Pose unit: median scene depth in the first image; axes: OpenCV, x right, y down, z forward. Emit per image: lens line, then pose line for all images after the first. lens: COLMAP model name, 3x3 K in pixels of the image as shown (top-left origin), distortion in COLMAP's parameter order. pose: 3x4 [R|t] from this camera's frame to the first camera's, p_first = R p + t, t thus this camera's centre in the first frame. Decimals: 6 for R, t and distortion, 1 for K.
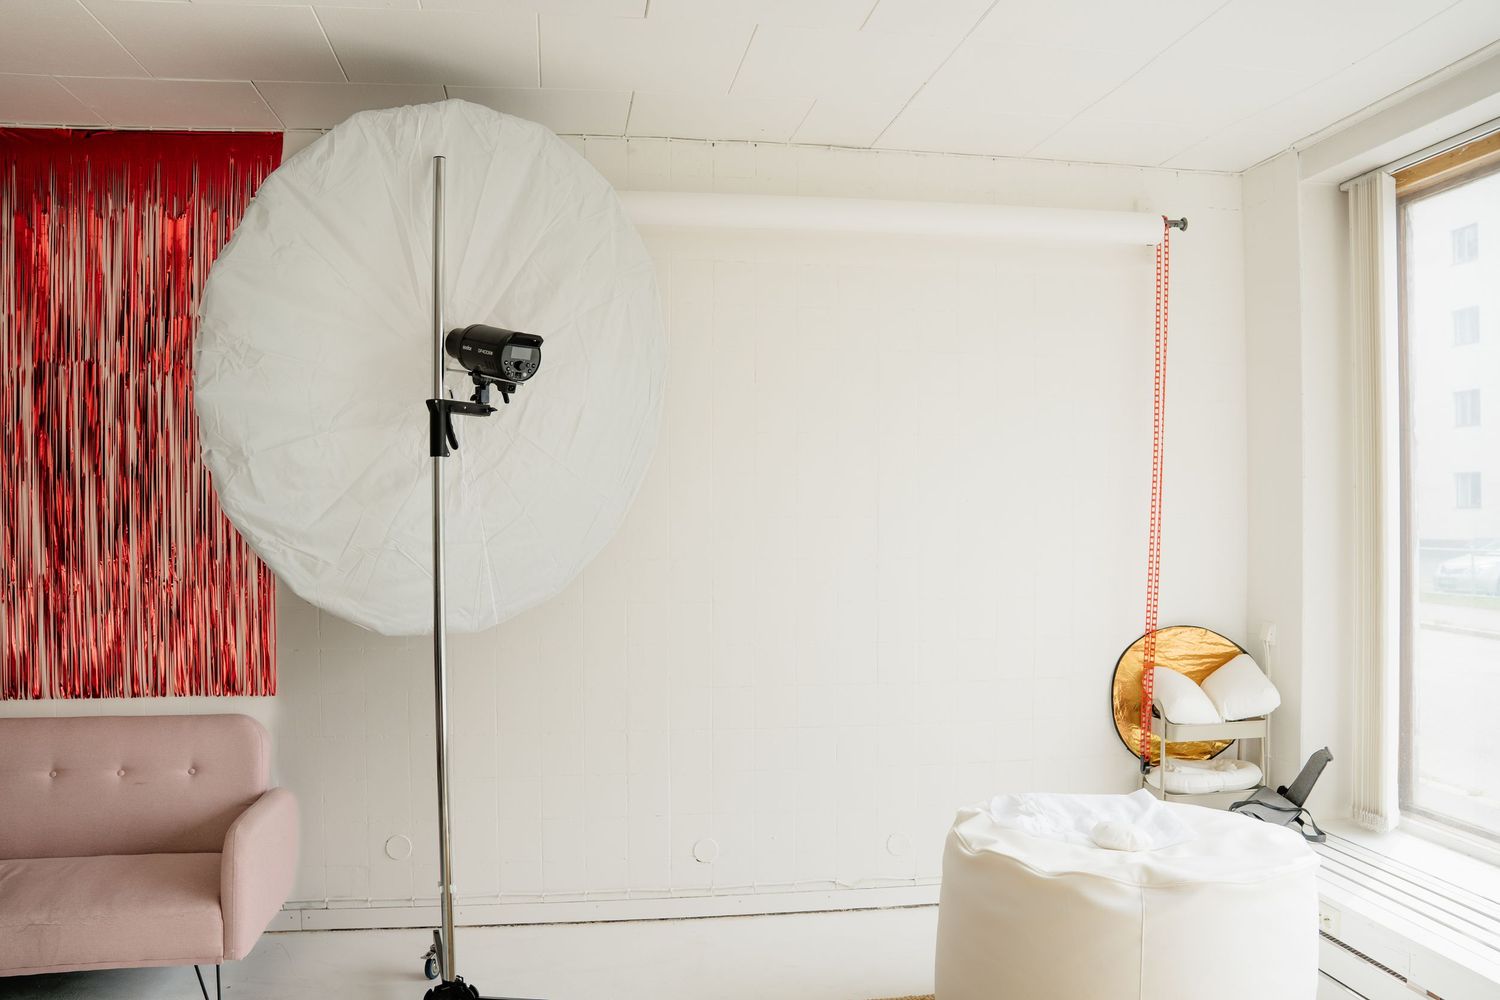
lens RADIAL K [[1213.3, 0, 742.4], [0, 1213.3, 500.2], [0, 0, 1]] dist [-0.180427, 0.140755]
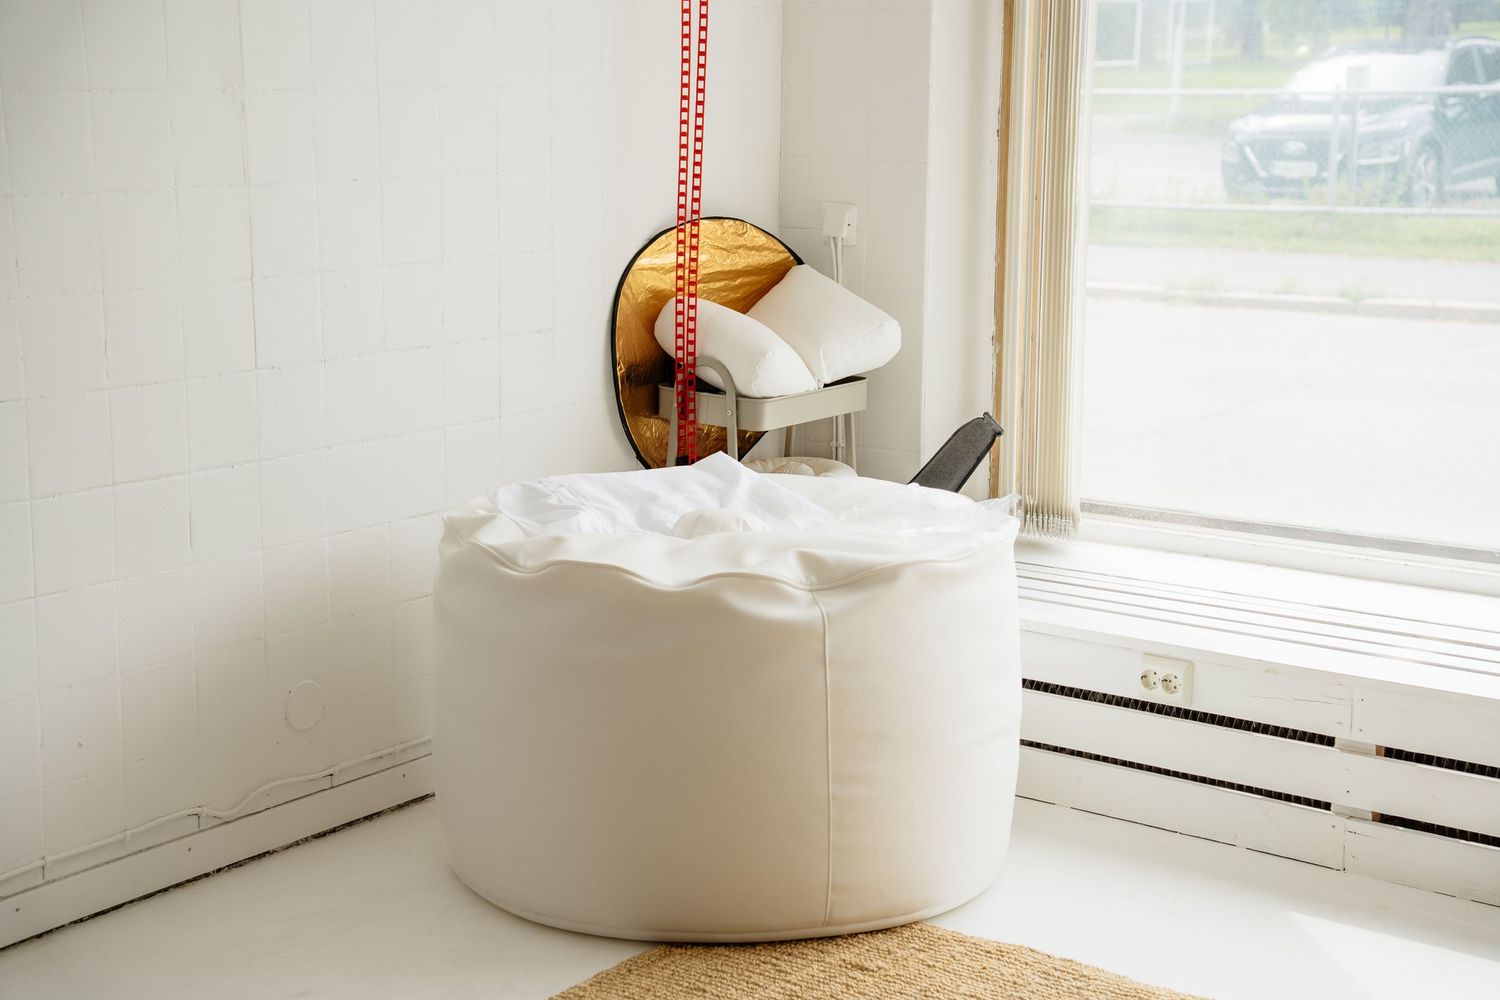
lens RADIAL K [[2540.5, 0, 750.0], [0, 2540.5, 507.1], [0, 0, 1]] dist [0.344559, 0.000000]
pose [[0.704156, -0.130888, 0.697878, -0.517353], [-0.010183, 0.980900, 0.194245, 0.013032], [-0.709973, -0.143885, 0.689374, 0.213885]]
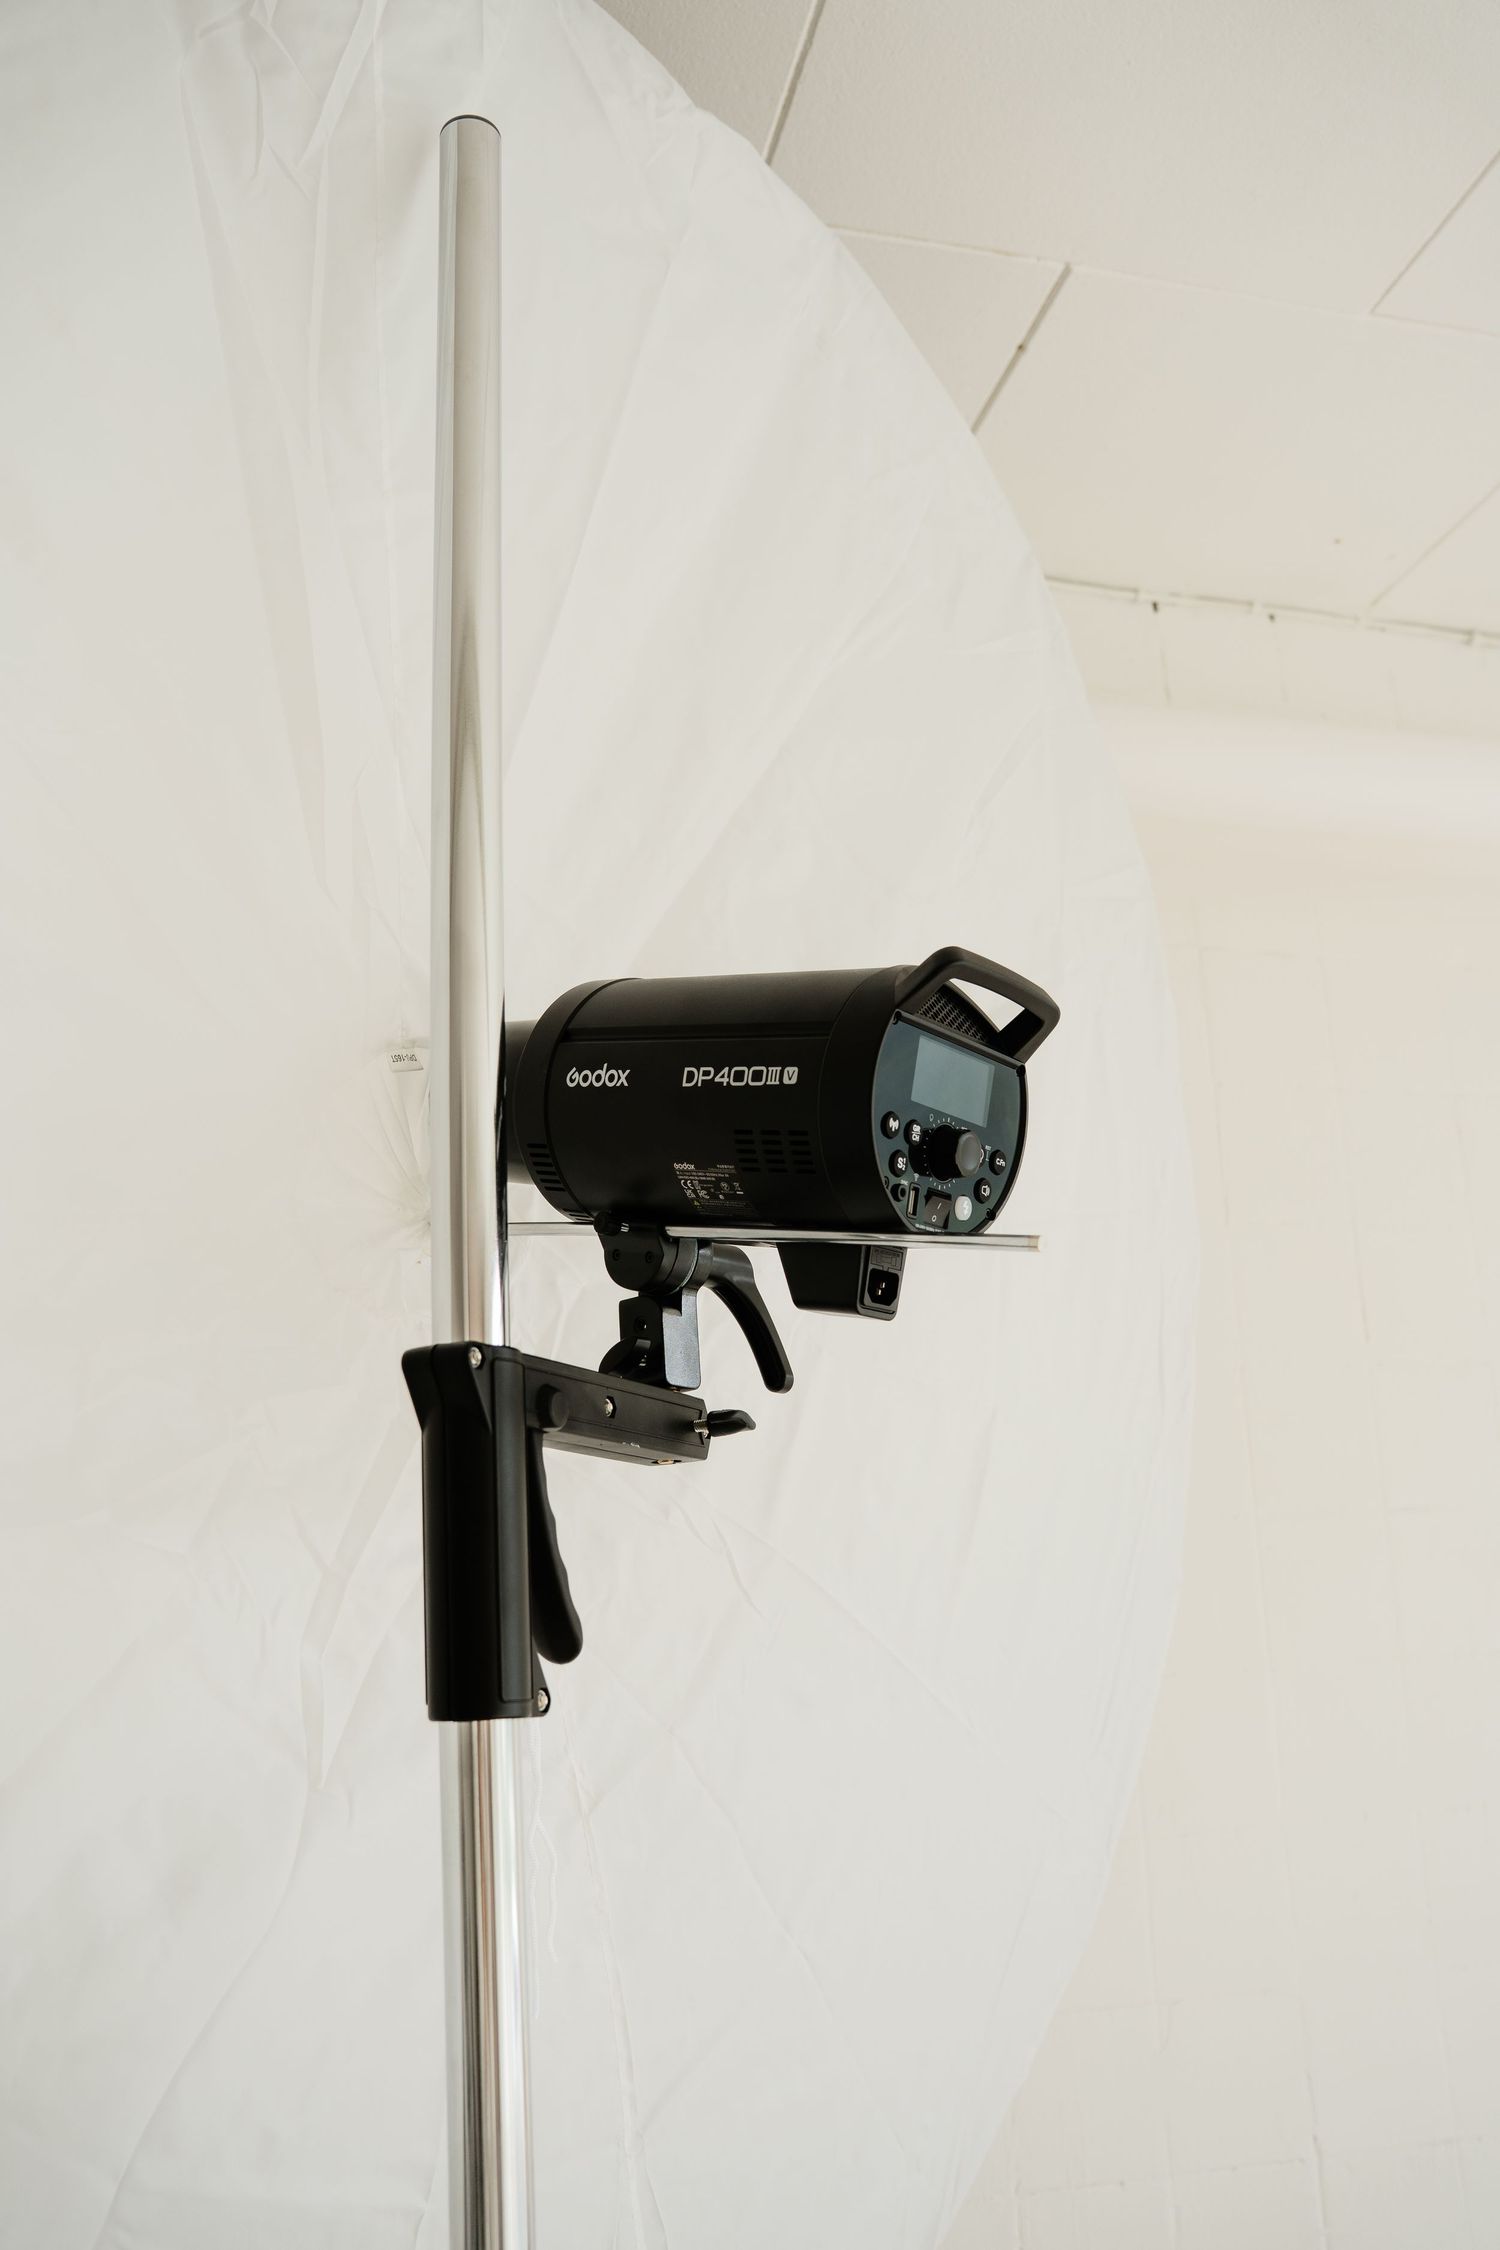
lens RADIAL K [[1856.3, 0, 753.8], [0, 1856.3, 1133.8], [0, 0, 1]] dist [-0.103791, 0.007988]
pose [[0.995139, -0.010555, 0.097908, -0.208099], [0.035746, 0.965142, -0.259273, -0.040105], [-0.091759, 0.261513, 0.960828, 0.650455]]
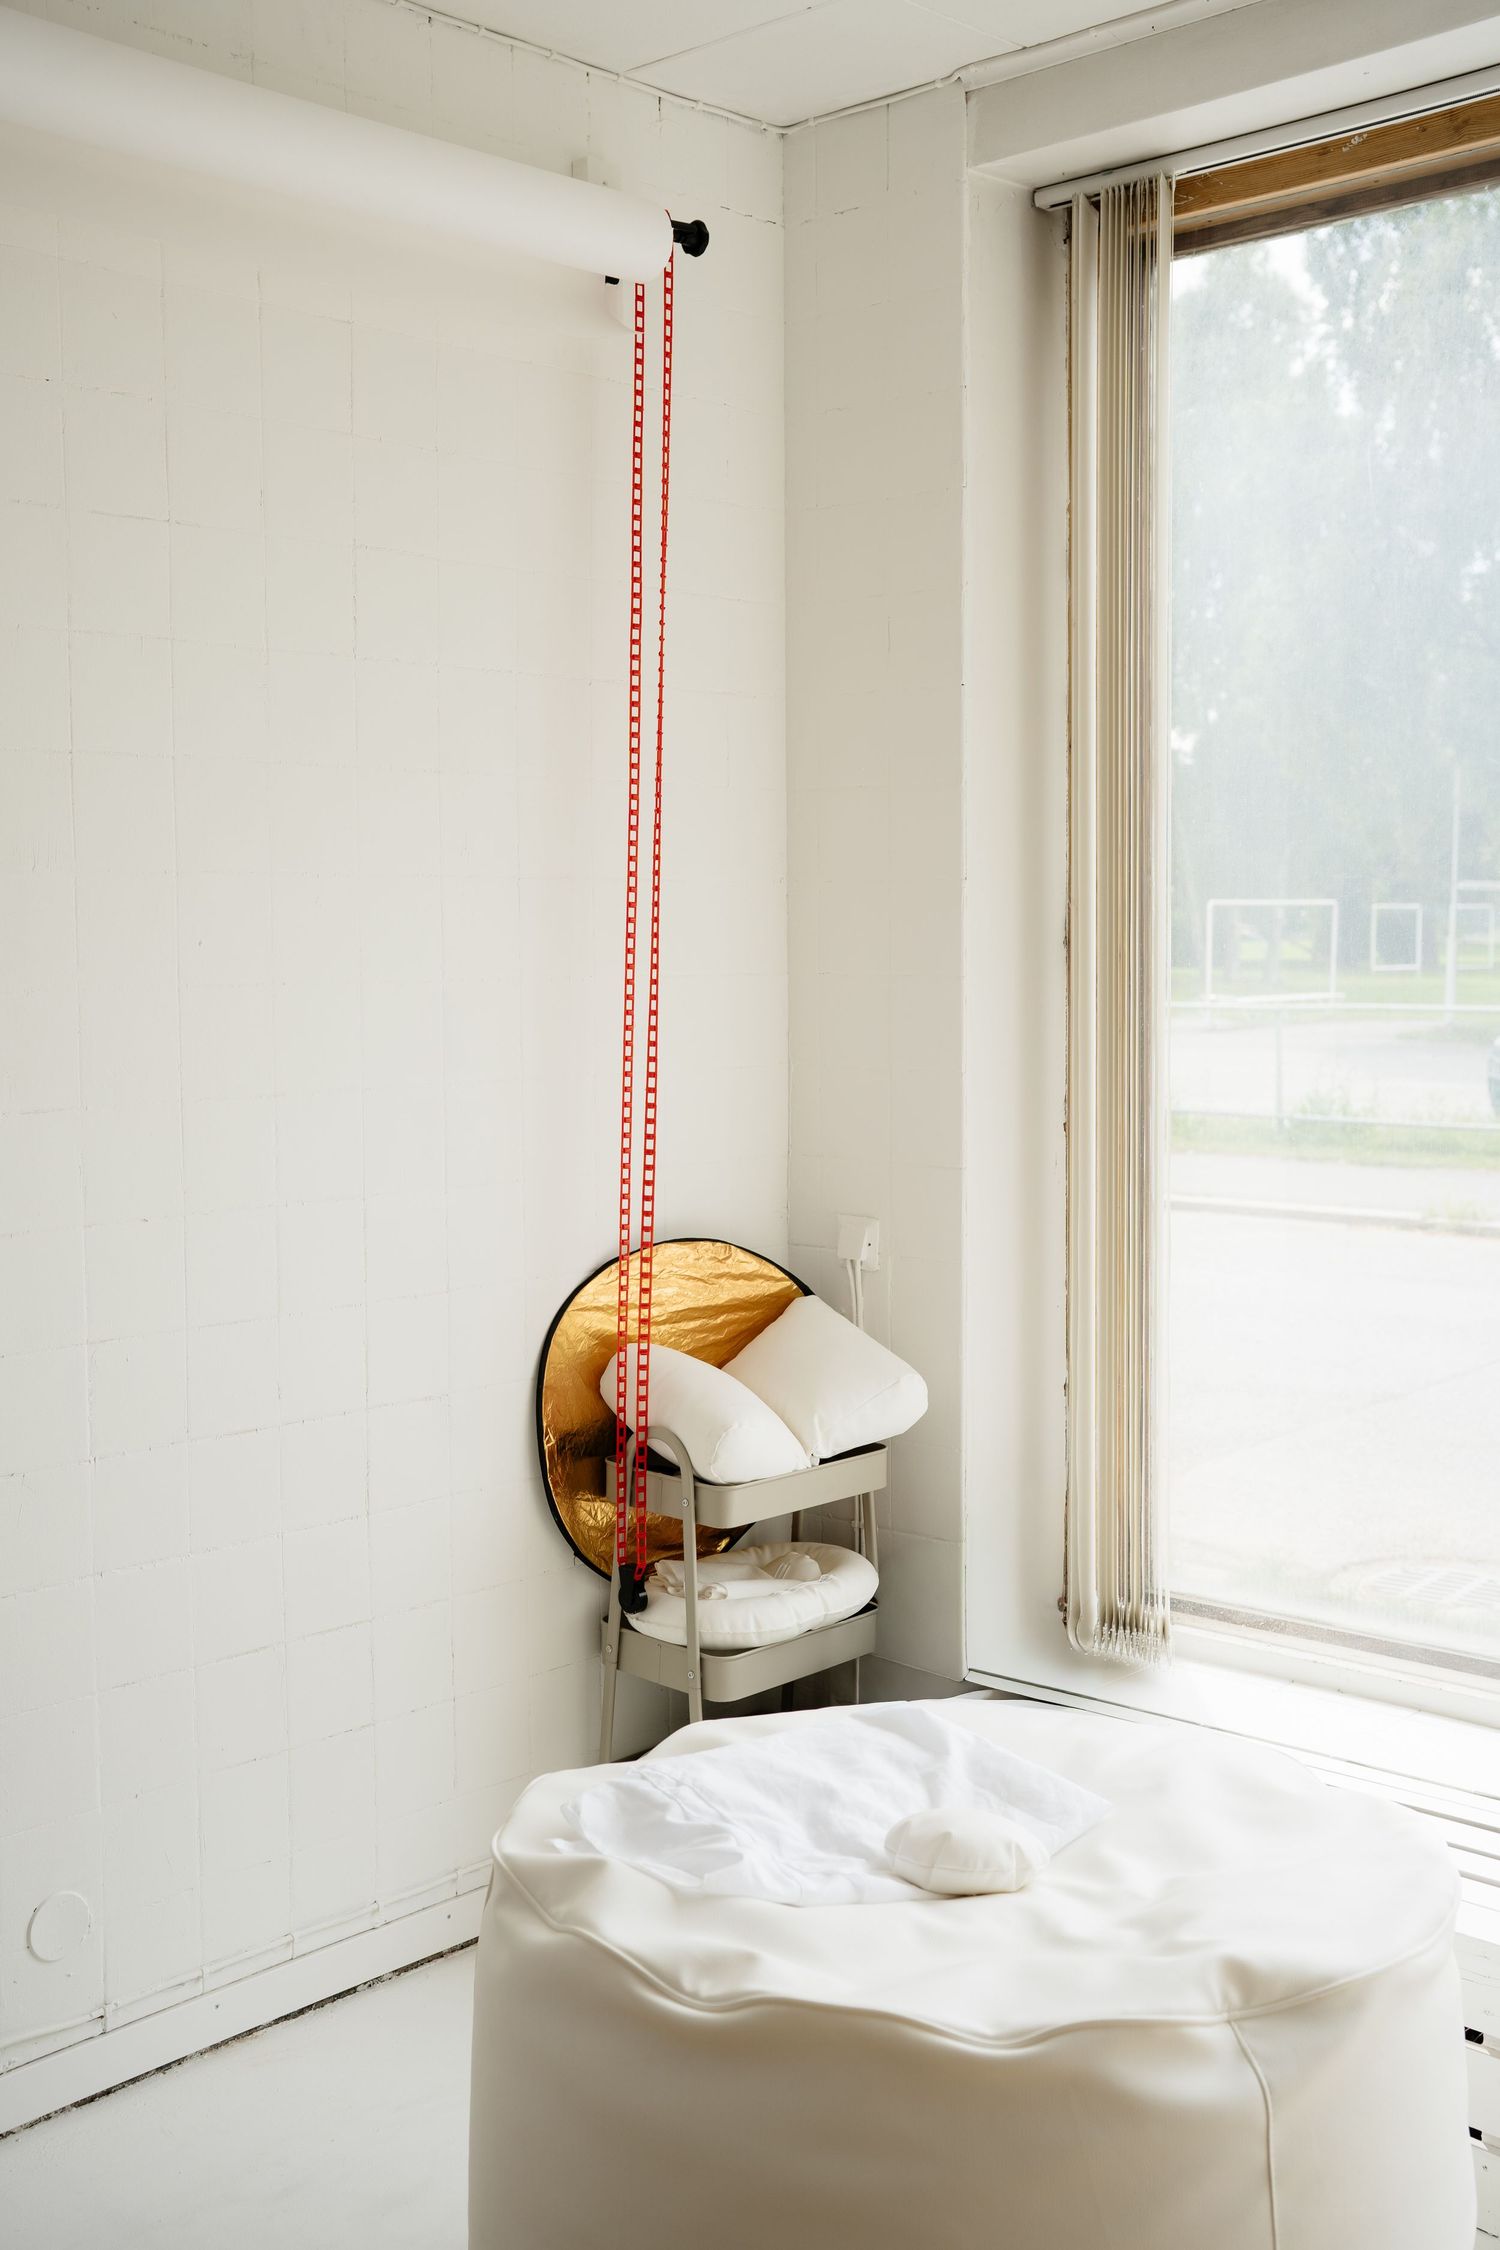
lens RADIAL K [[2512.7, 0, 733.2], [0, 2512.7, 1116.7], [0, 0, 1]] dist [0.020435, 0.000000]
pose [[0.785265, -0.054460, 0.616760, -0.182794], [0.002905, 0.996437, 0.084286, -0.012715], [-0.619153, -0.064395, 0.782625, 0.363950]]
